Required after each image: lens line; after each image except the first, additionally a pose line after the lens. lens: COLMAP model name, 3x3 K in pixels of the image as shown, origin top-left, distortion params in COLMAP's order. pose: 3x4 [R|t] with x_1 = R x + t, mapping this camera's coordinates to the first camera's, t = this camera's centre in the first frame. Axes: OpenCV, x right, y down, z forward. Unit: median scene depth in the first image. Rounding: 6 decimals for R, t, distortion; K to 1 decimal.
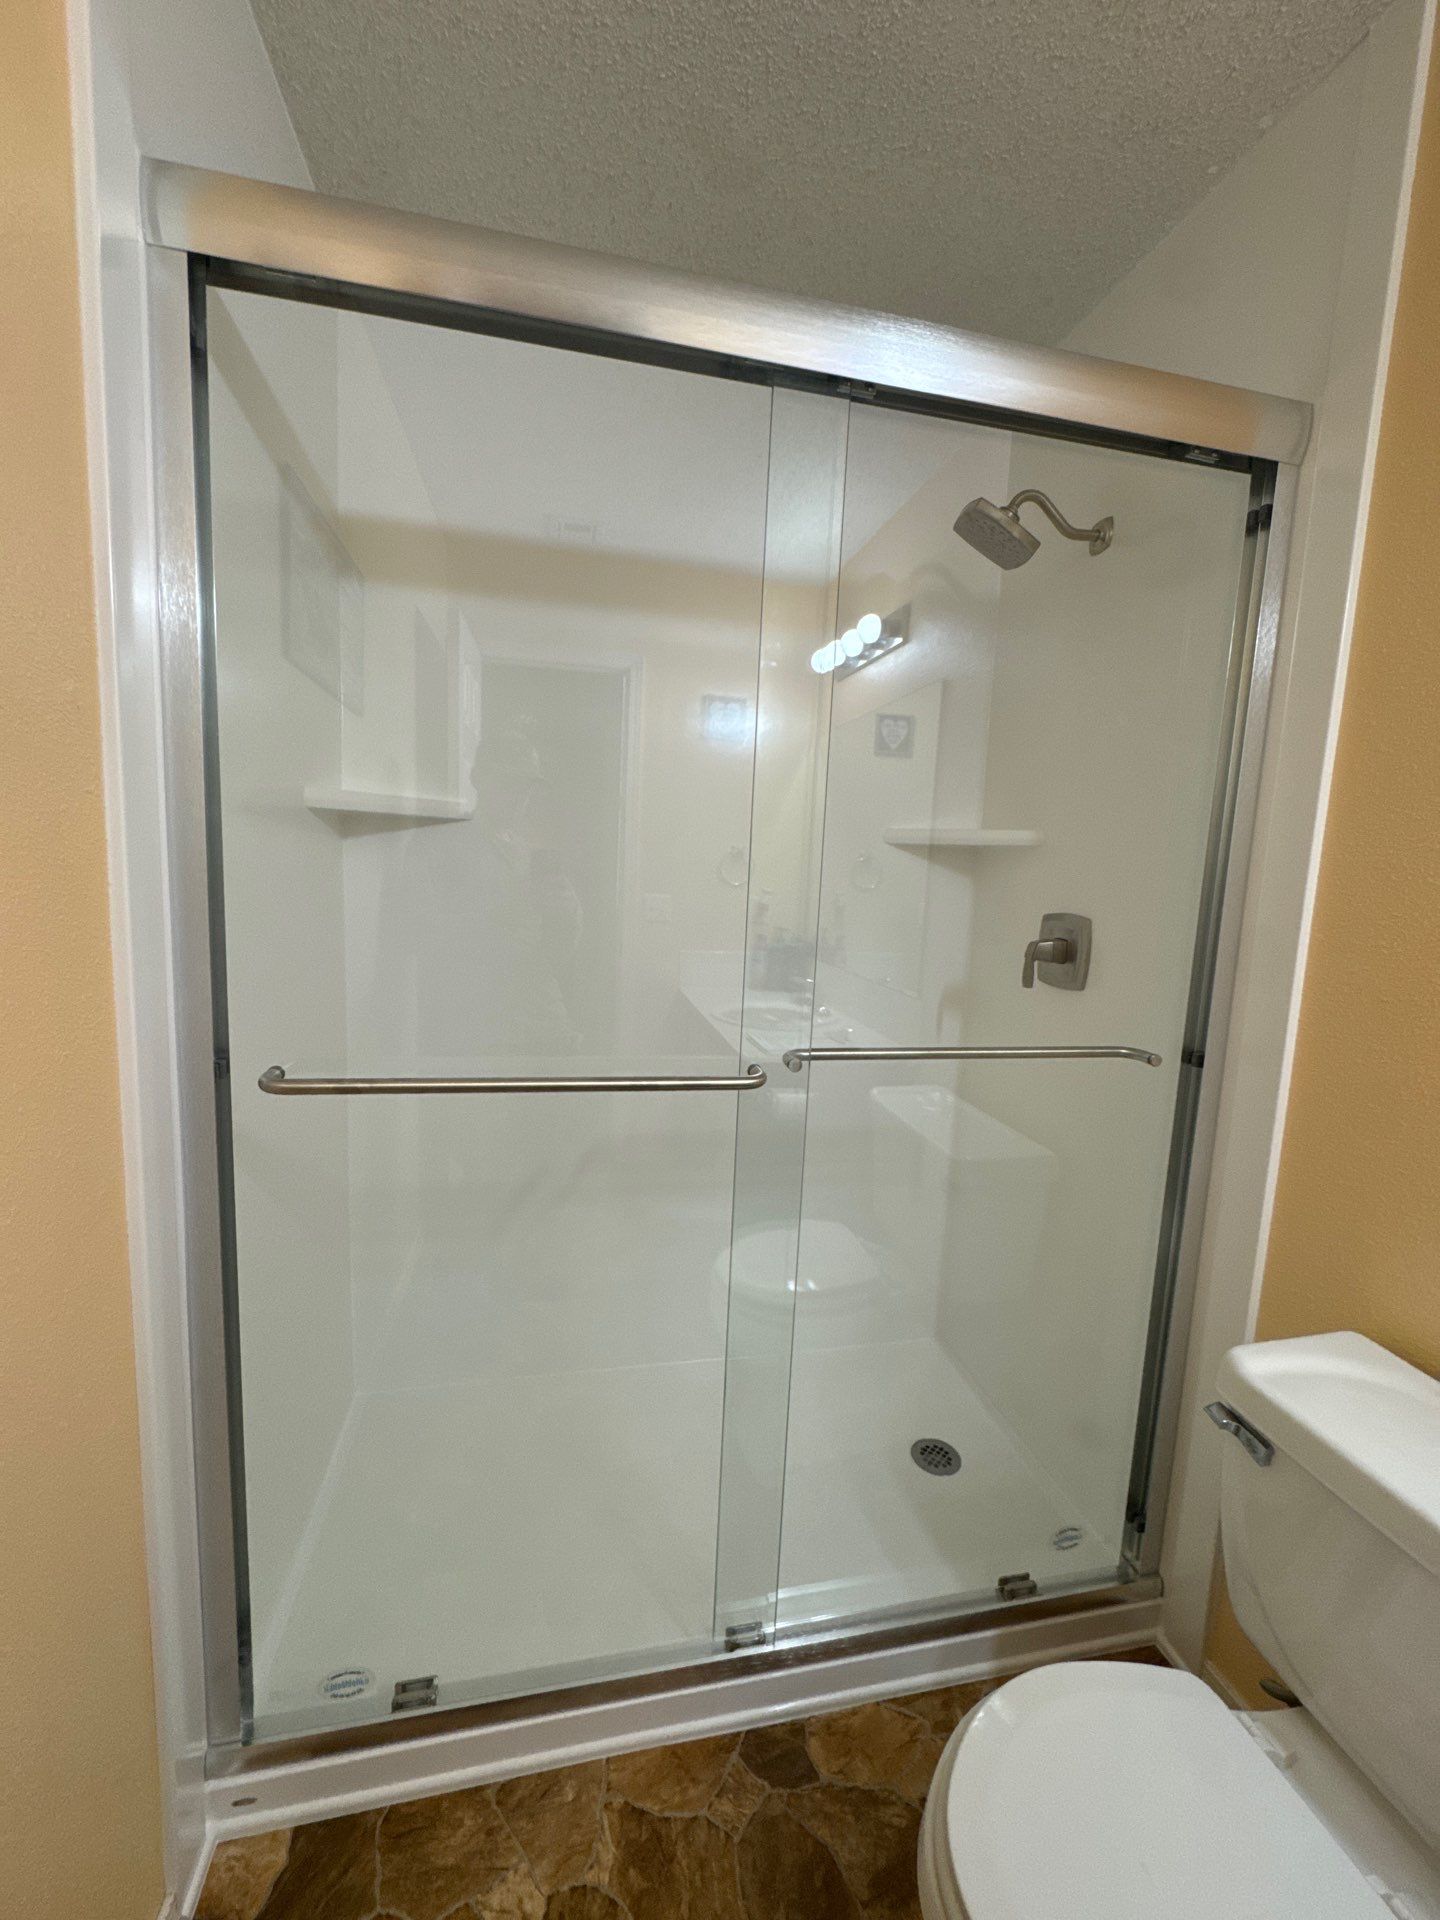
lens RADIAL K [[768.5, 0, 720.0], [0, 768.5, 960.0], [0, 0, 1]] dist [-0.007703, -0.000479]
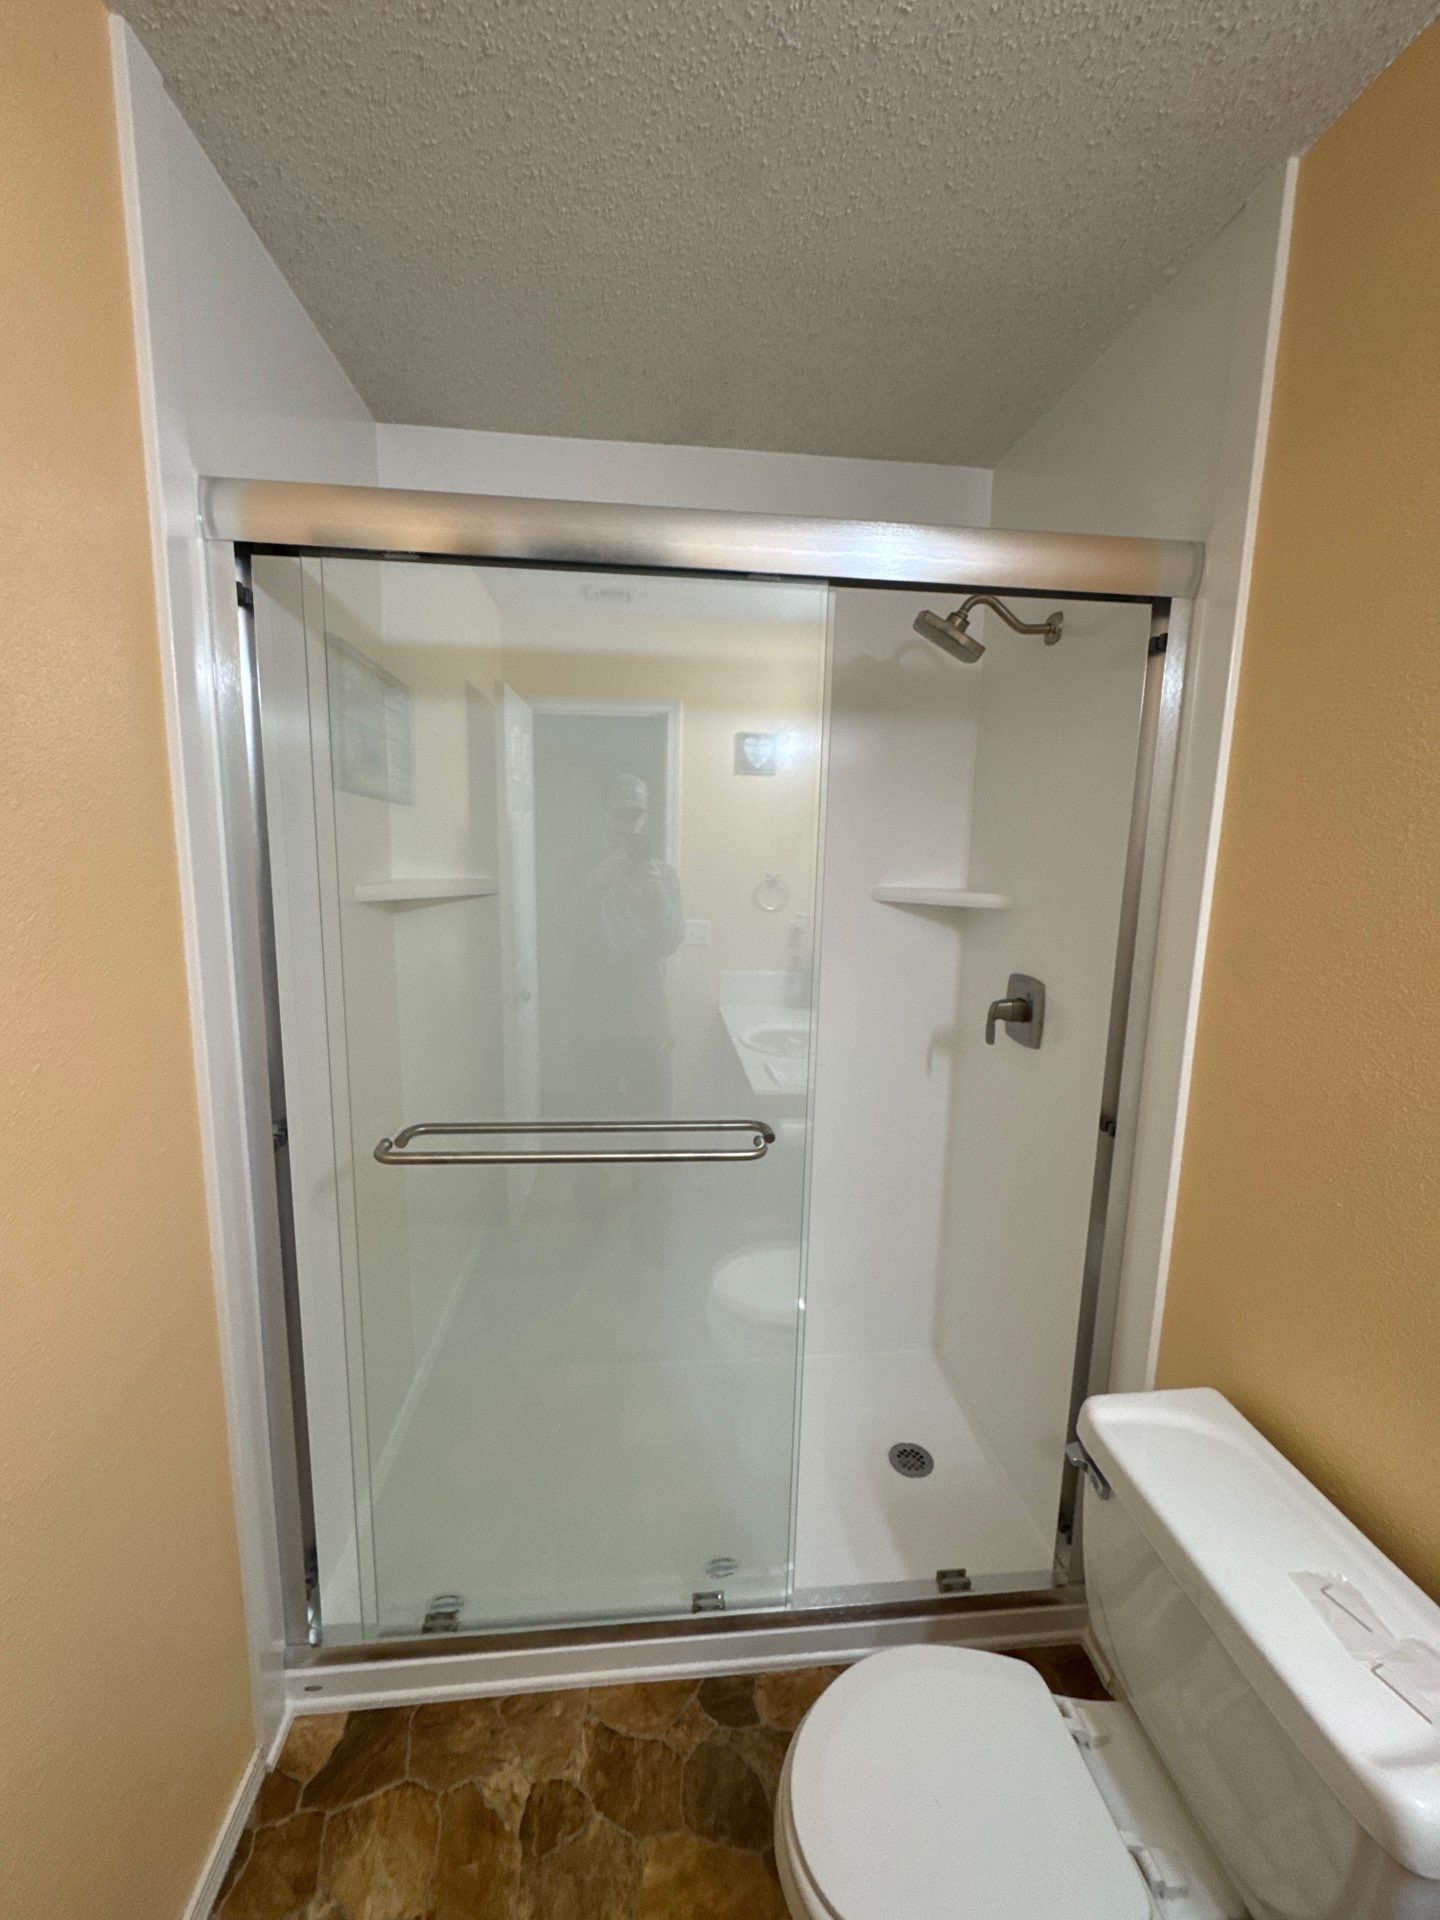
lens RADIAL K [[762.1, 0, 720.0], [0, 762.1, 960.0], [0, 0, 1]] dist [0.000865, -0.007487]
pose [[0.993225, -0.004004, -0.116141, 0.216378], [0.006667, 0.999724, 0.022549, -0.163072], [0.116018, -0.023171, 0.992977, -0.174569]]
